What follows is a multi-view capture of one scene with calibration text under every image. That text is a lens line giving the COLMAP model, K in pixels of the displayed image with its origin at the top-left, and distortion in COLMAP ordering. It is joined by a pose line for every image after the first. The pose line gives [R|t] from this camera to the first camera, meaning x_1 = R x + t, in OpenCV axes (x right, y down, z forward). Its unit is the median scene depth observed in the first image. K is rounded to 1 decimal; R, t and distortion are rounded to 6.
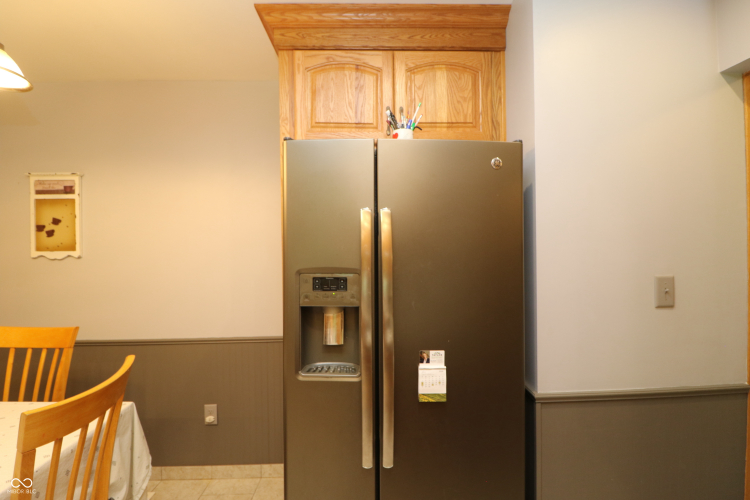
lens RADIAL K [[345.6, 0, 374.6], [0, 345.6, 246.9], [0, 0, 1]] dist [-0.002024, -0.011347]
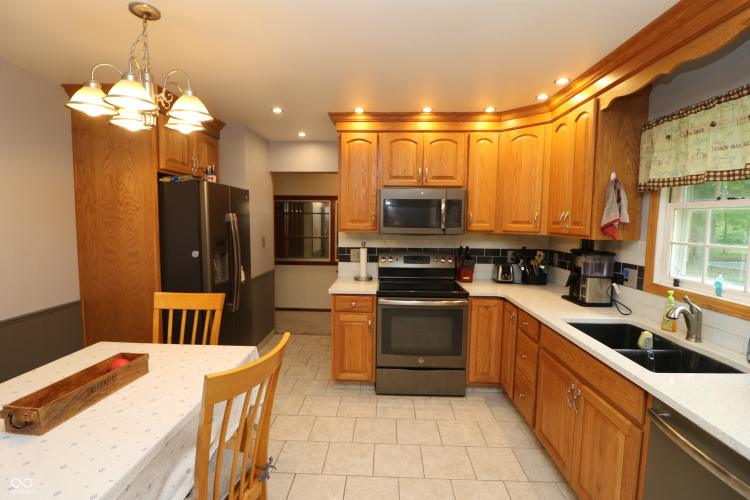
lens RADIAL K [[345.6, 0, 374.4], [0, 345.6, 247.6], [0, 0, 1]] dist [-0.002024, -0.011347]
pose [[0.070223, -0.068664, 0.995165, -1.901753], [-0.011906, 0.997499, 0.069666, -0.036696], [-0.997460, -0.016741, 0.069230, -0.187705]]
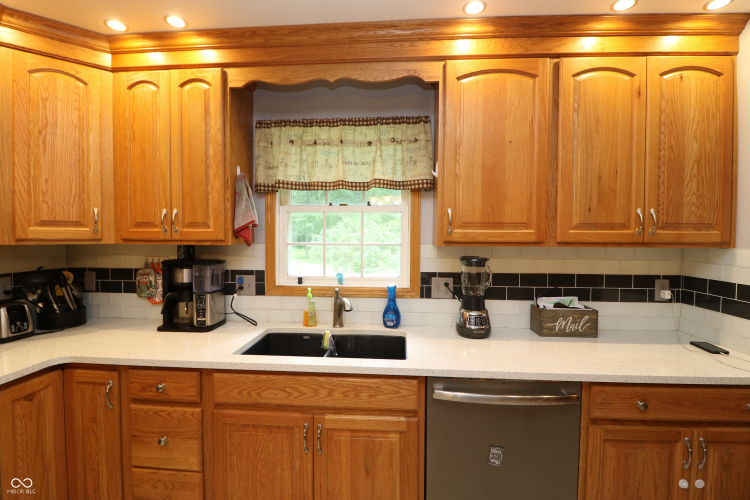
lens RADIAL K [[345.6, 0, 376.5], [0, 345.6, 245.0], [0, 0, 1]] dist [-0.002024, -0.011347]
pose [[-0.994444, 0.001519, 0.105255, -0.997563], [0.004530, 0.999587, 0.028372, -0.009892], [-0.105168, 0.028691, -0.994040, 0.114721]]
